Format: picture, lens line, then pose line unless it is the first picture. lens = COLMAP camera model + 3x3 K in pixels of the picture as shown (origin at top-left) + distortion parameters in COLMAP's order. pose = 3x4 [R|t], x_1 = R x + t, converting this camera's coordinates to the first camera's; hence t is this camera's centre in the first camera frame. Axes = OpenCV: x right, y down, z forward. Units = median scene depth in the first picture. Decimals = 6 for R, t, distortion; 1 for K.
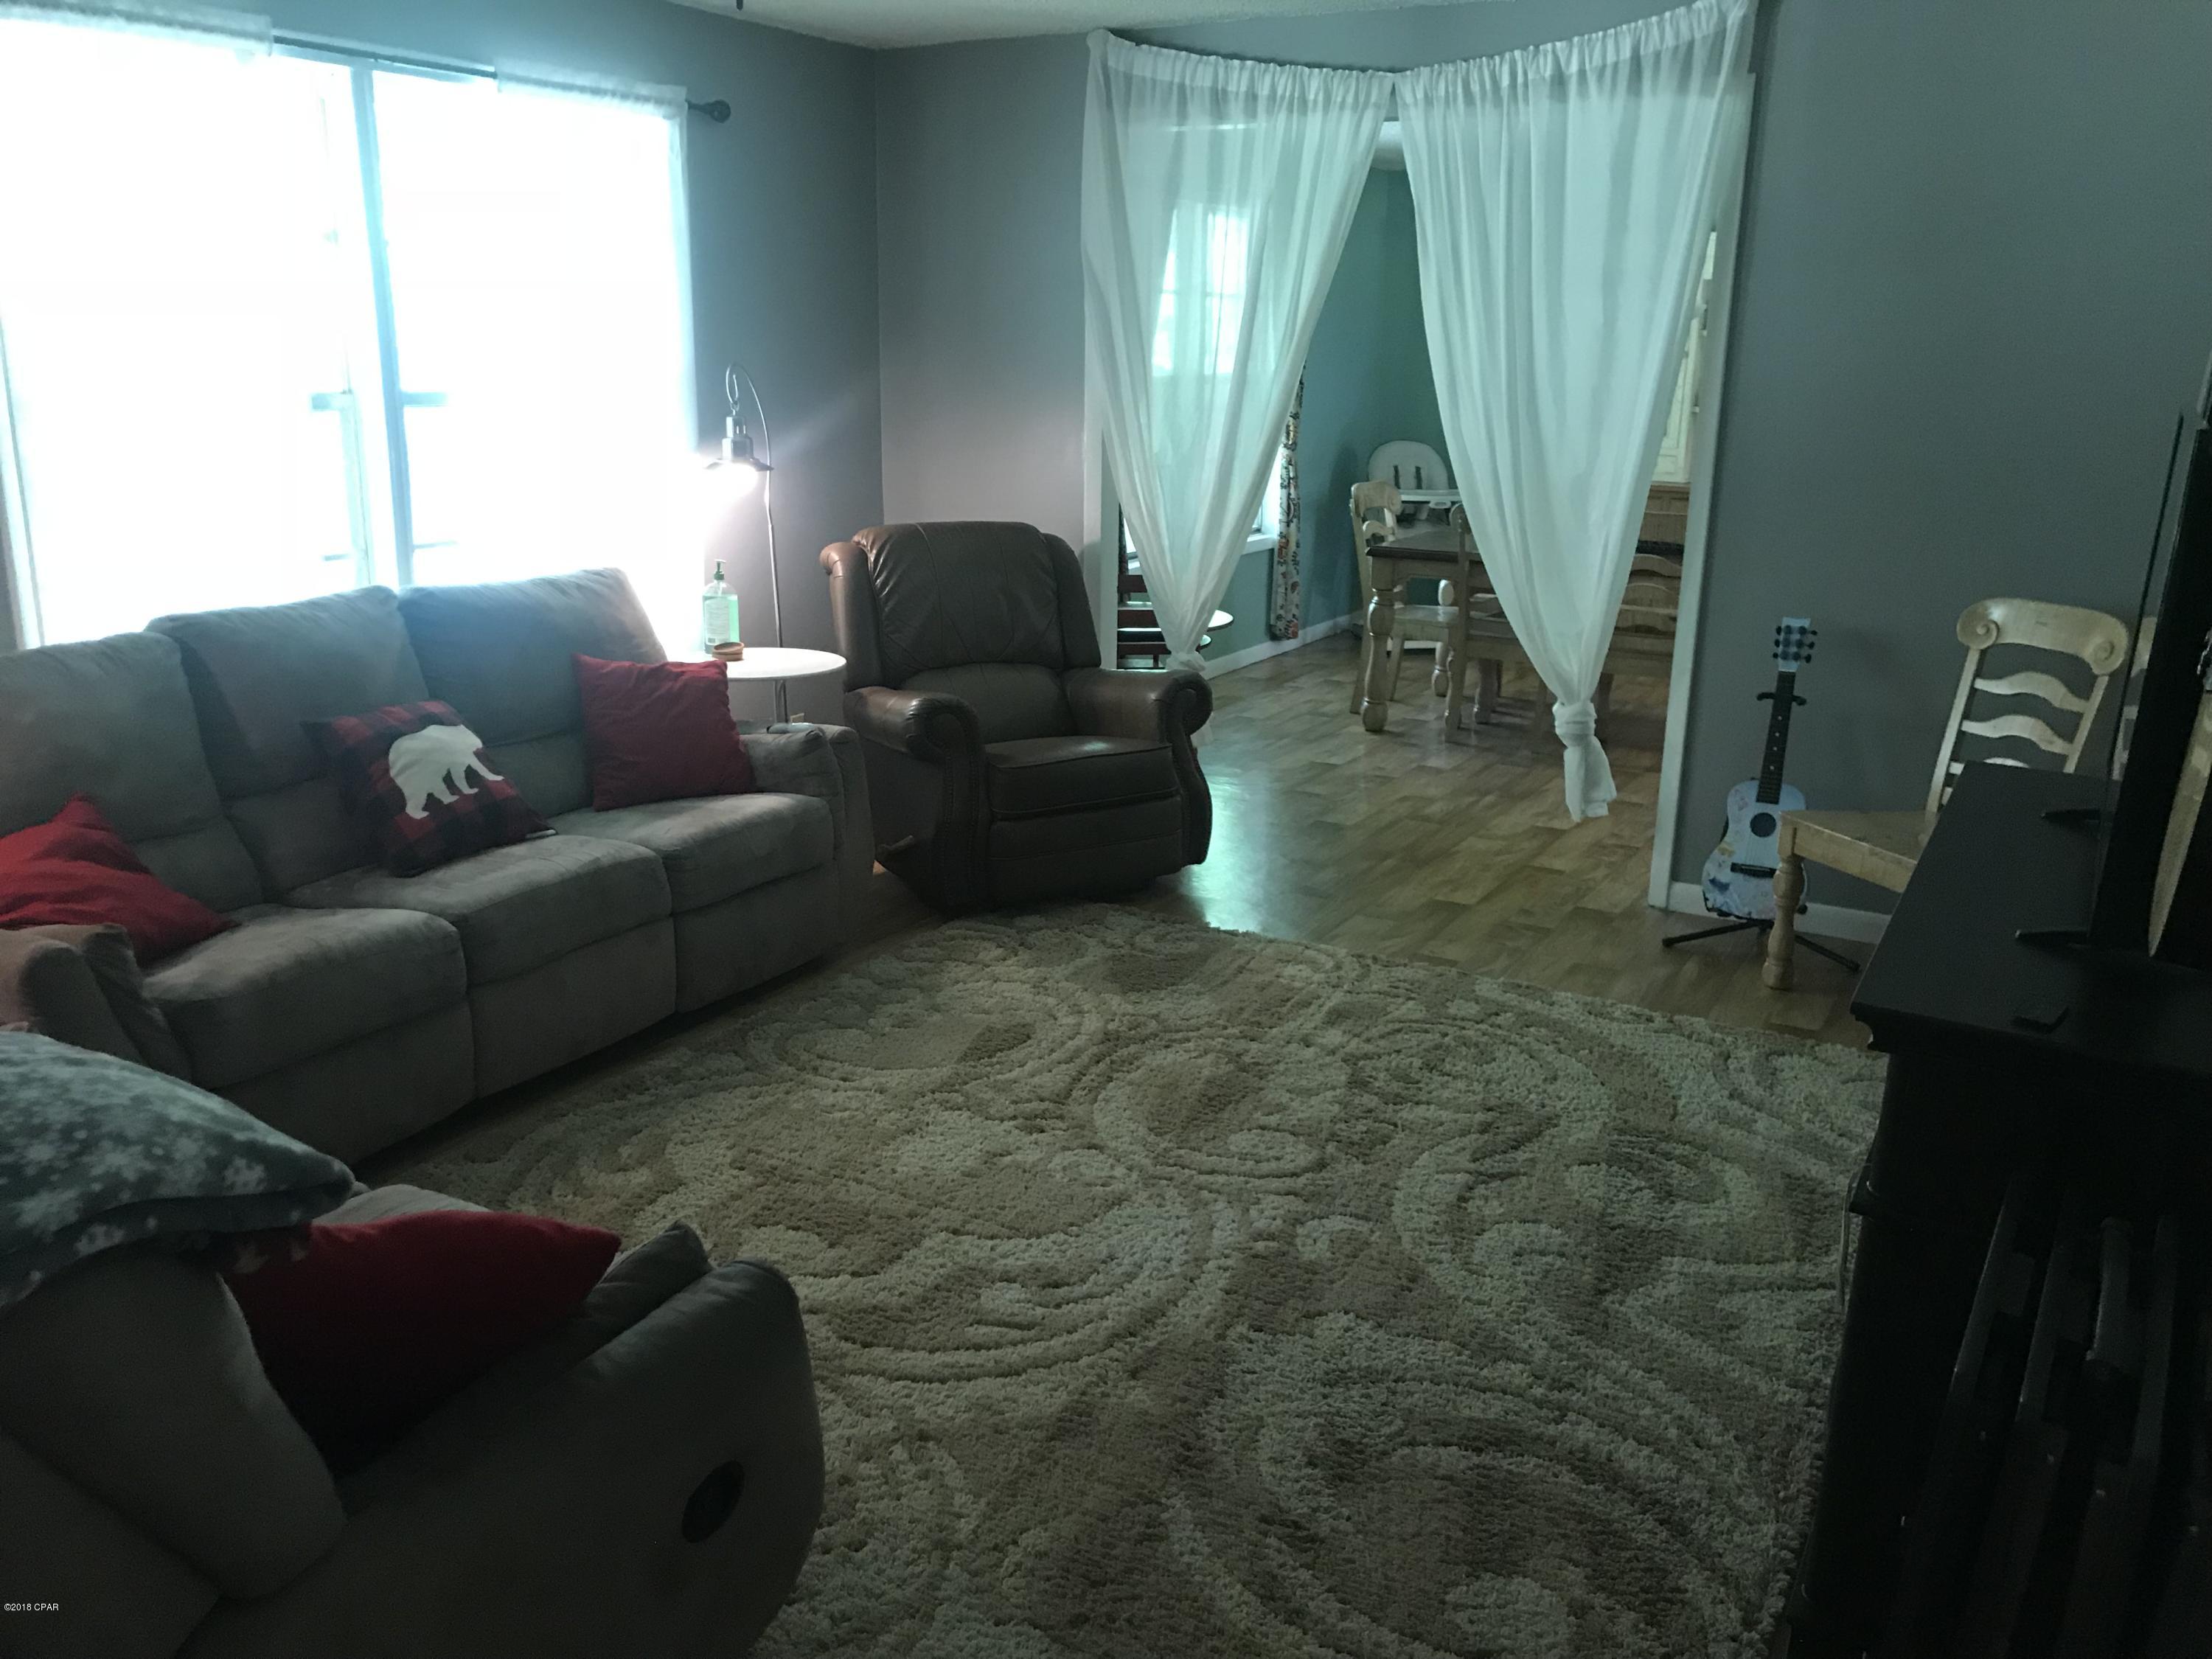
lens RADIAL K [[1794.5, 0, 997.0], [0, 1794.5, 793.3], [0, 0, 1]] dist [-0.011607, -0.016510]
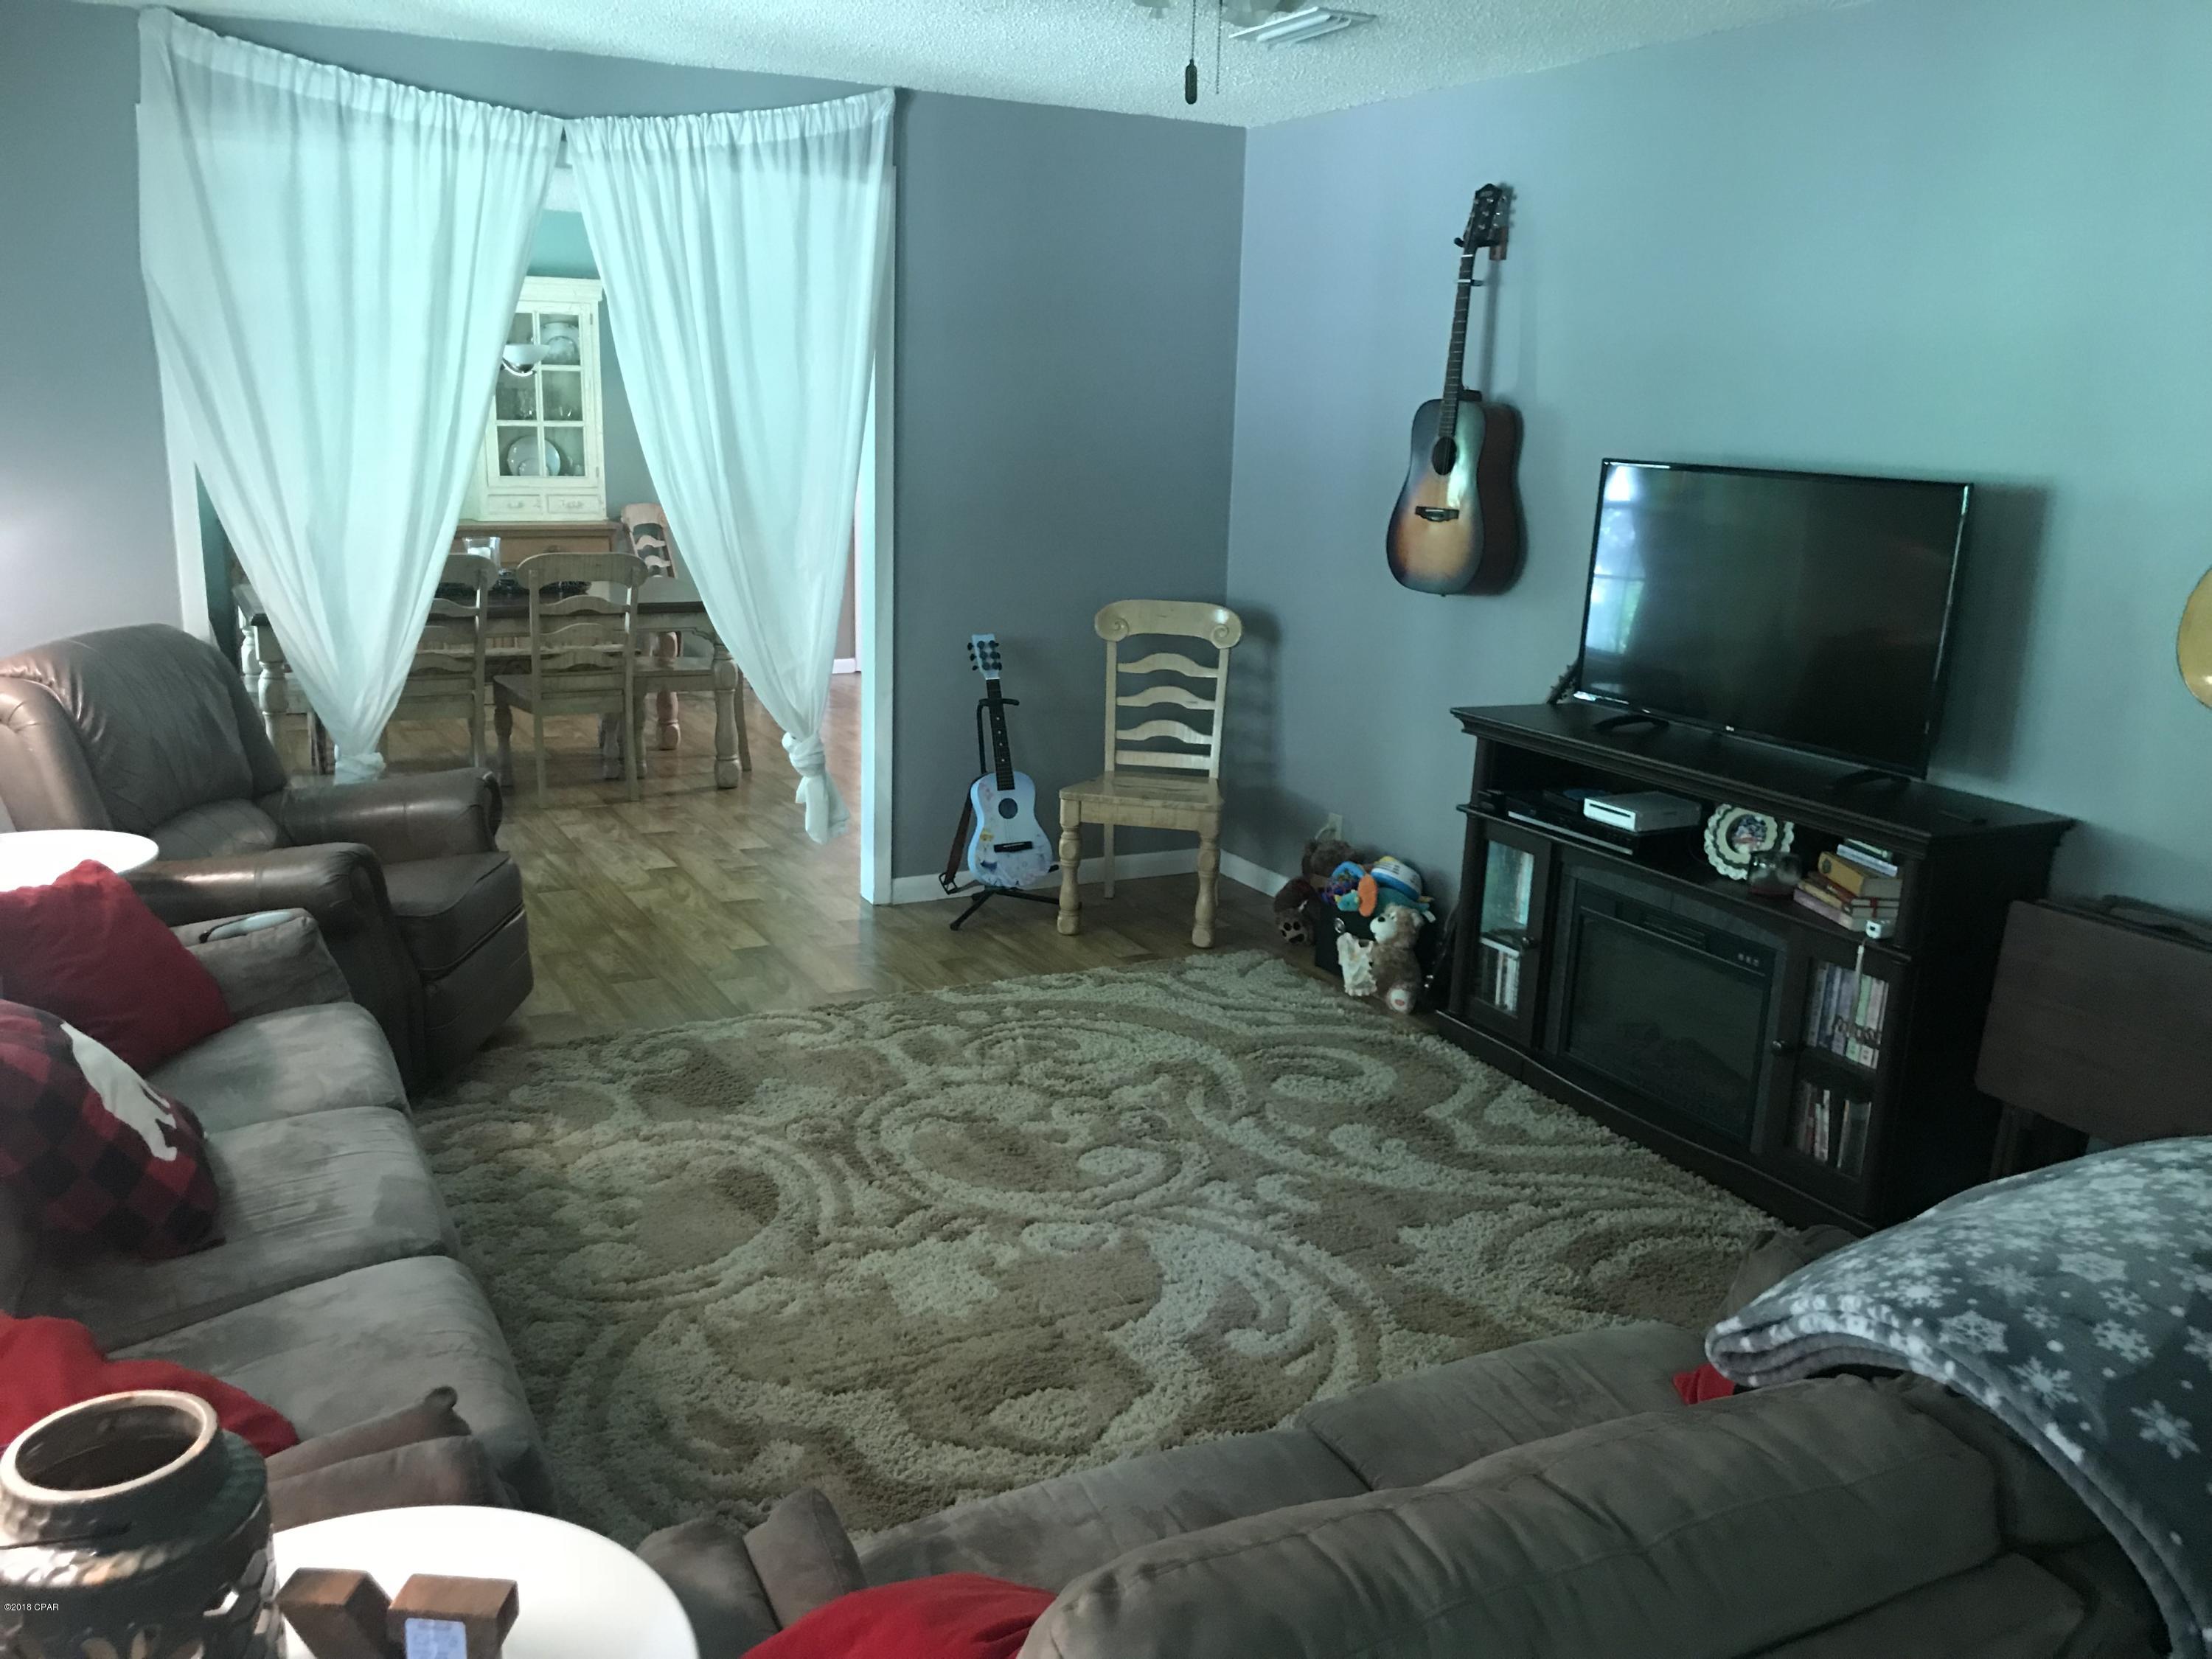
lens RADIAL K [[1794.5, 0, 1103.1], [0, 1794.5, 837.3], [0, 0, 1]] dist [-0.011607, -0.016510]
pose [[0.534152, -0.199502, 0.821511, -0.519616], [0.187659, 0.975493, 0.114879, -0.088426], [-0.824297, 0.092801, 0.558500, 0.280483]]
